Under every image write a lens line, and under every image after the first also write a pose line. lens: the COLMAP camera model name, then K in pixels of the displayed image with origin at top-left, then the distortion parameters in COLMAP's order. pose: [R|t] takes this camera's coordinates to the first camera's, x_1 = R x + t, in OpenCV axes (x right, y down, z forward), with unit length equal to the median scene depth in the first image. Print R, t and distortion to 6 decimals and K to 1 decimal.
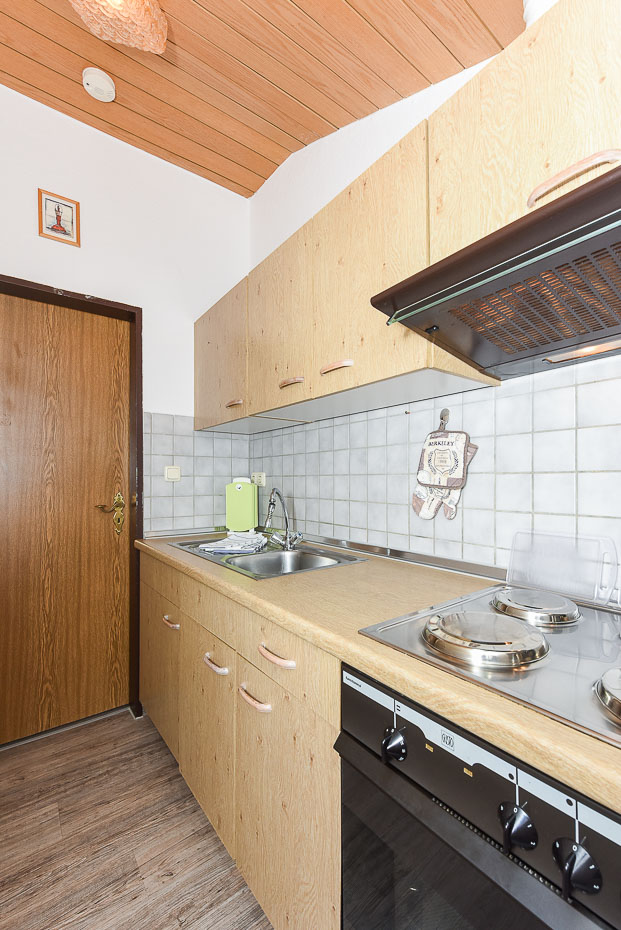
lens RADIAL K [[389.1, 0, 310.5], [0, 389.1, 465.0], [0, 0, 1]] dist [0.000401, 0.000029]
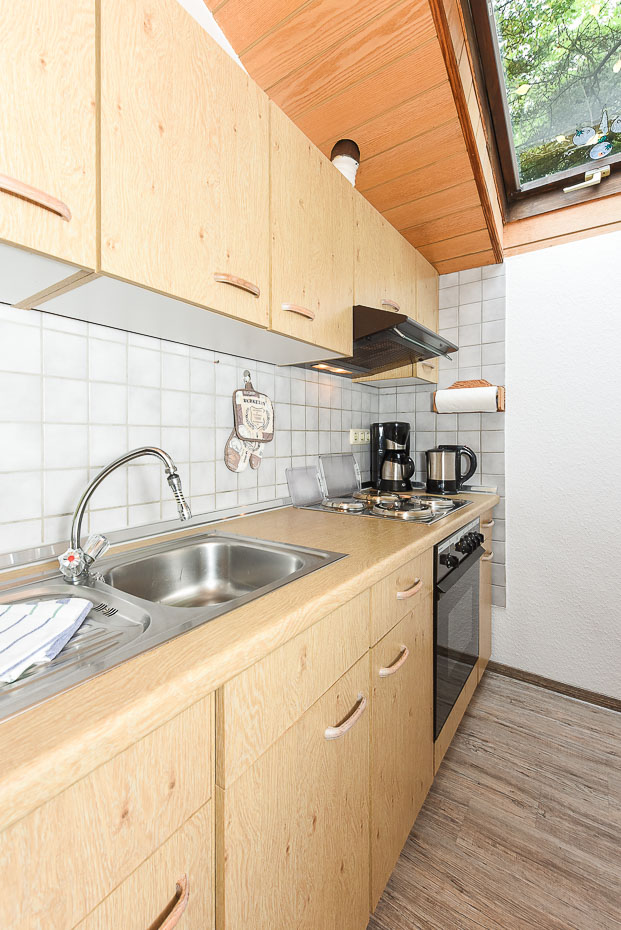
lens RADIAL K [[394.8, 0, 311.4], [0, 394.8, 429.9], [0, 0, 1]] dist [0.000420, 0.000053]
pose [[-0.294949, 0.023267, 0.955230, -0.801764], [-0.034087, 0.998811, -0.034854, 0.059491], [-0.954905, -0.042841, -0.293805, 1.181263]]
